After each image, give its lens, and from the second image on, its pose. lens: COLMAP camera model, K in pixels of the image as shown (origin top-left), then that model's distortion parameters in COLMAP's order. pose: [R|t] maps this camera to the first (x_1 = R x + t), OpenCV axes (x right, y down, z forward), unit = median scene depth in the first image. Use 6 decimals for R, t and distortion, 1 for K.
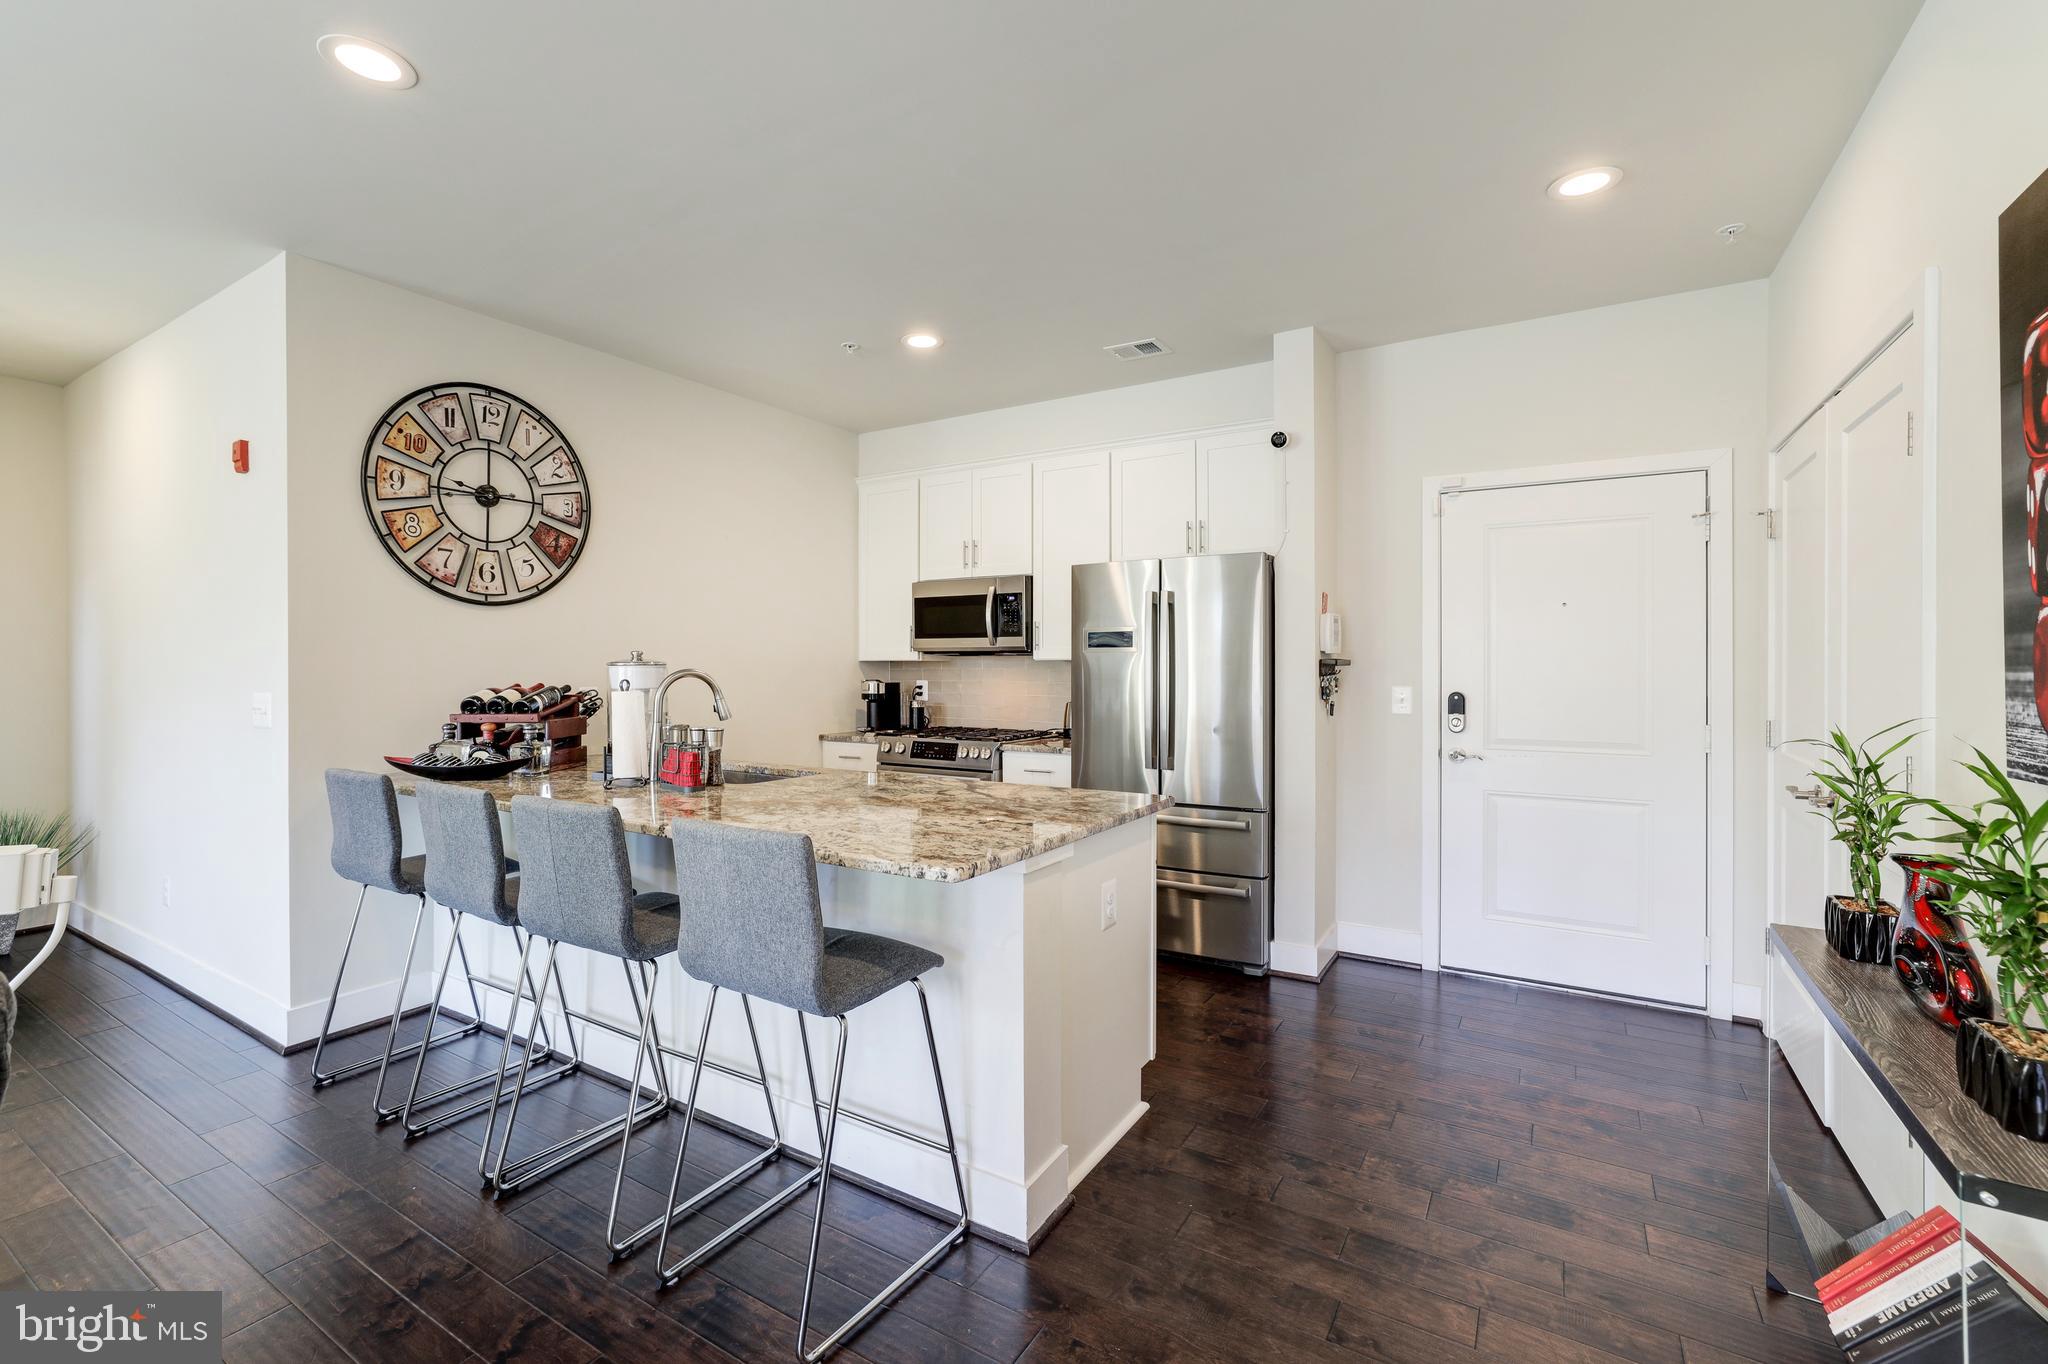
lens RADIAL K [[889.8, 0, 1029.8], [0, 889.8, 665.9], [0, 0, 1]] dist [-0.050101, 0.015463]
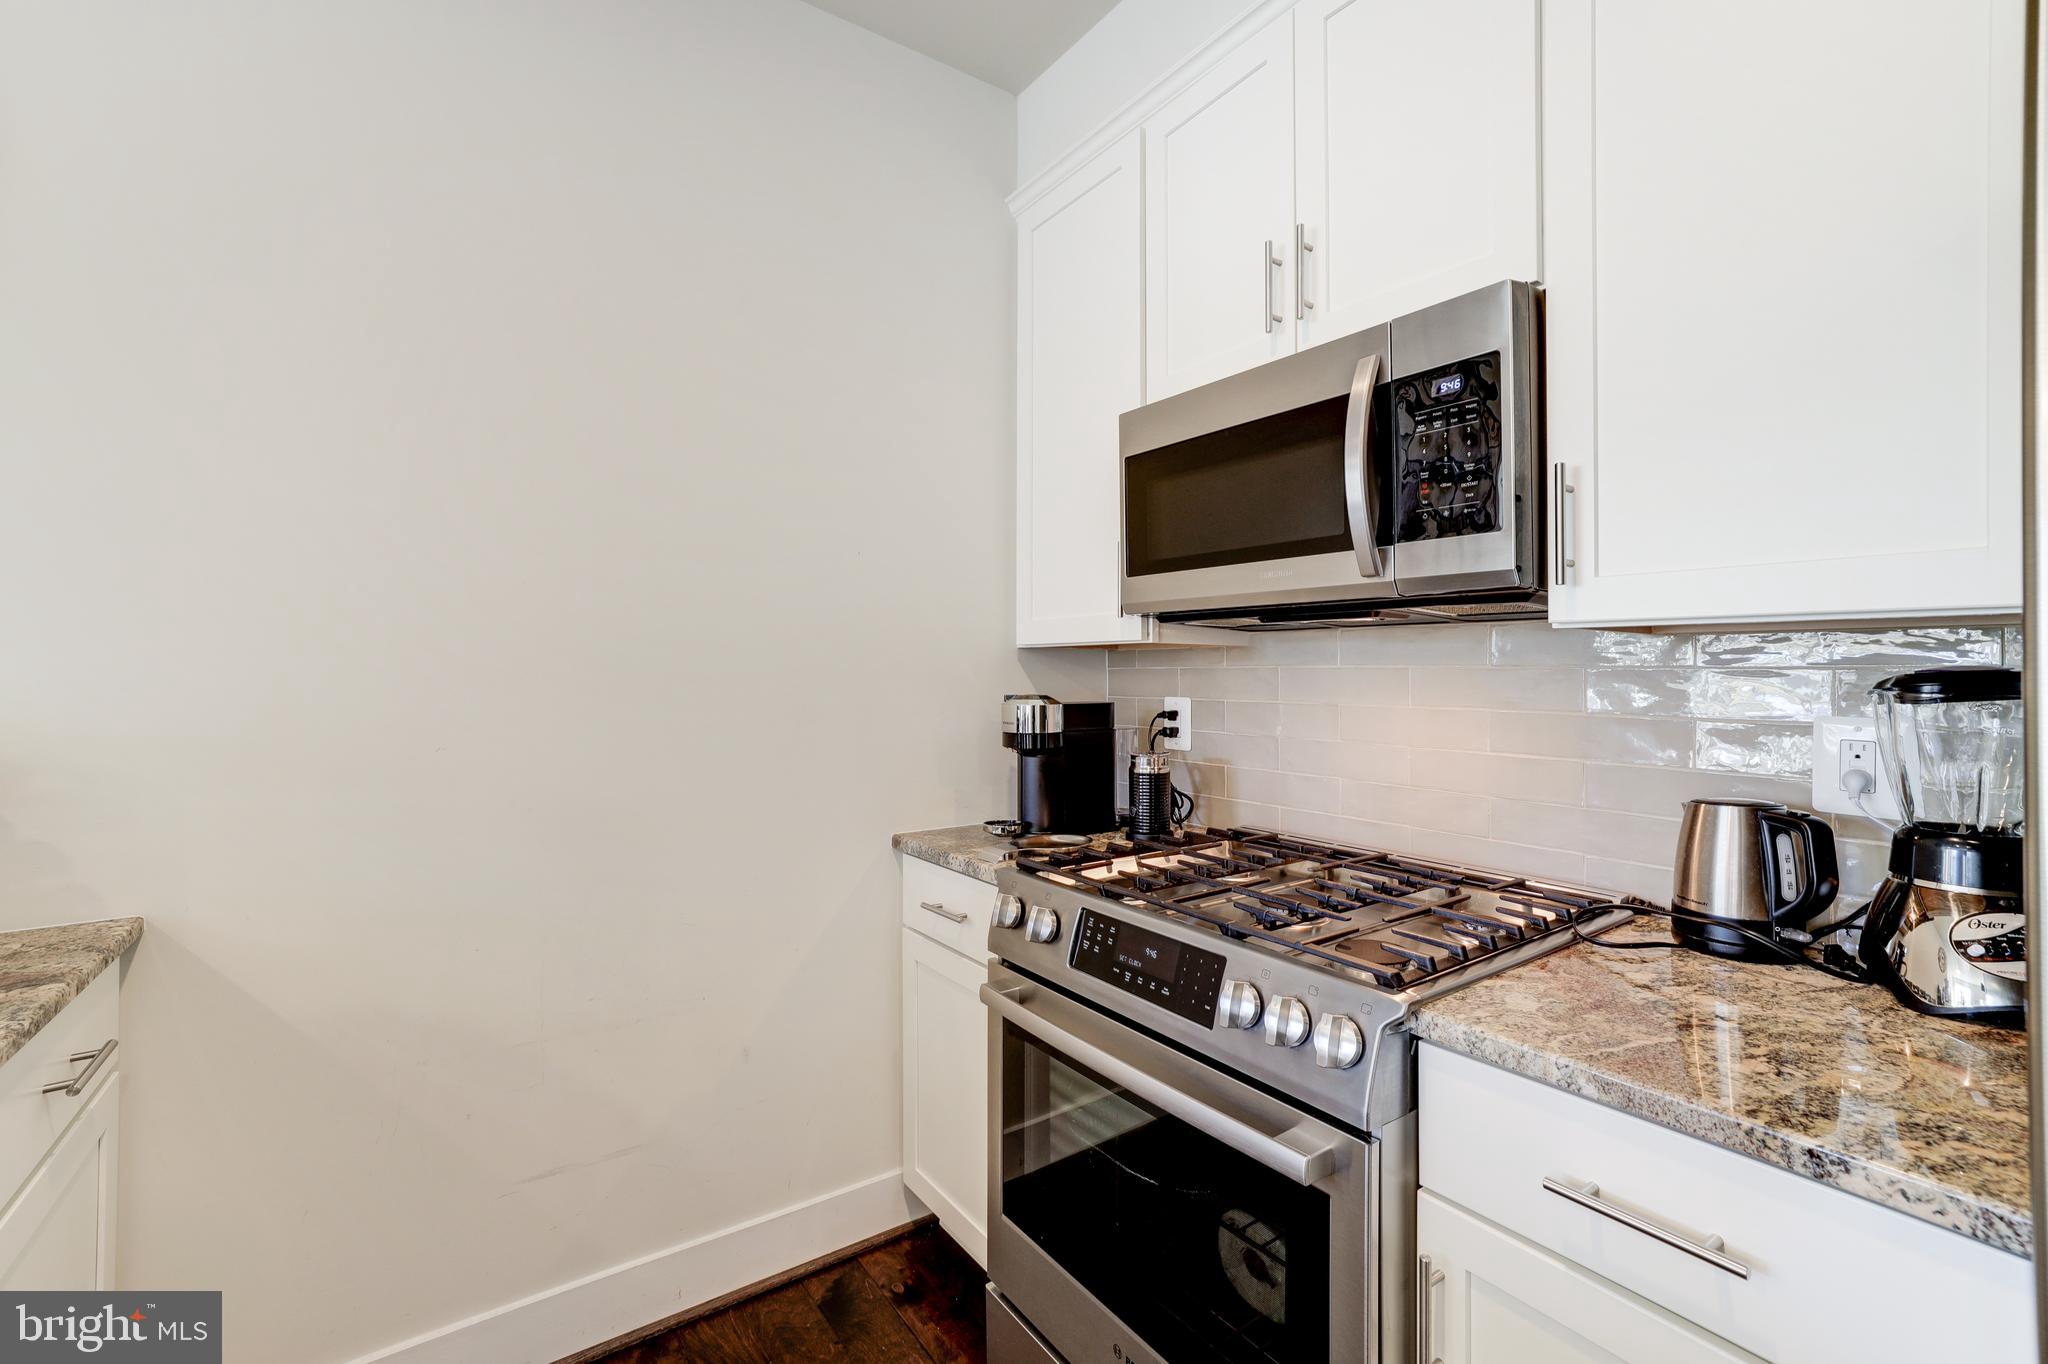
lens RADIAL K [[891.8, 0, 990.0], [0, 891.8, 651.6], [0, 0, 1]] dist [-0.018598, 0.000051]
pose [[0.900440, -0.005831, -0.434942, -0.037215], [-0.003820, 0.999766, -0.021310, 0.007588], [0.434964, 0.020850, 0.900206, 0.908241]]
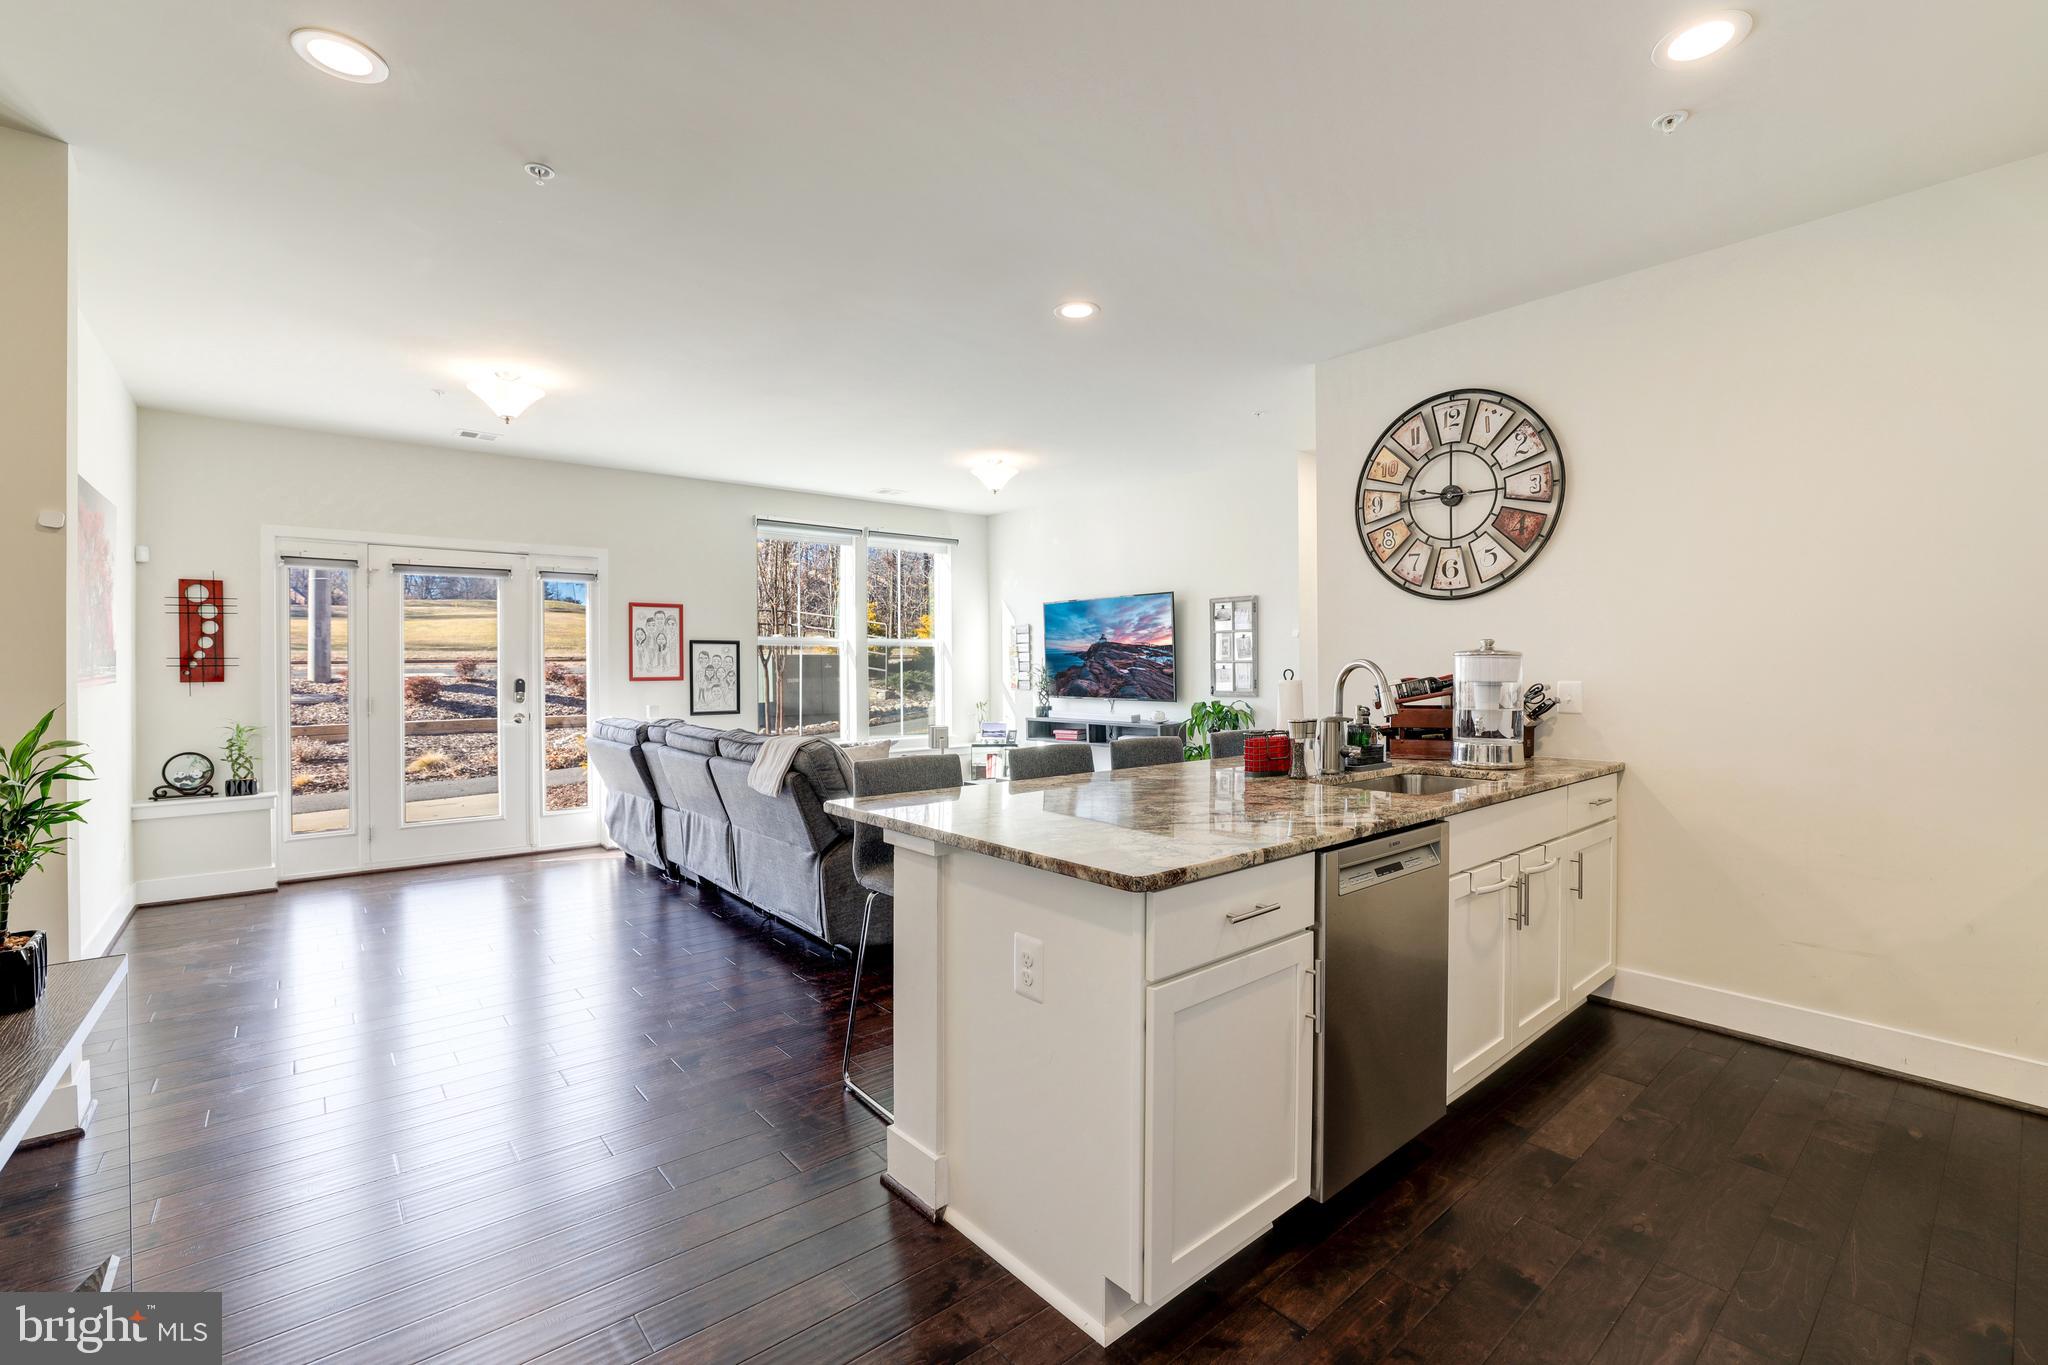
lens RADIAL K [[889.8, 0, 1019.7], [0, 889.8, 673.0], [0, 0, 1]] dist [-0.050101, 0.015463]
pose [[-0.319177, 0.008536, -0.947657, 0.517278], [0.001968, 0.999963, 0.008345, 0.008612], [0.947693, 0.000799, -0.319182, 0.795368]]
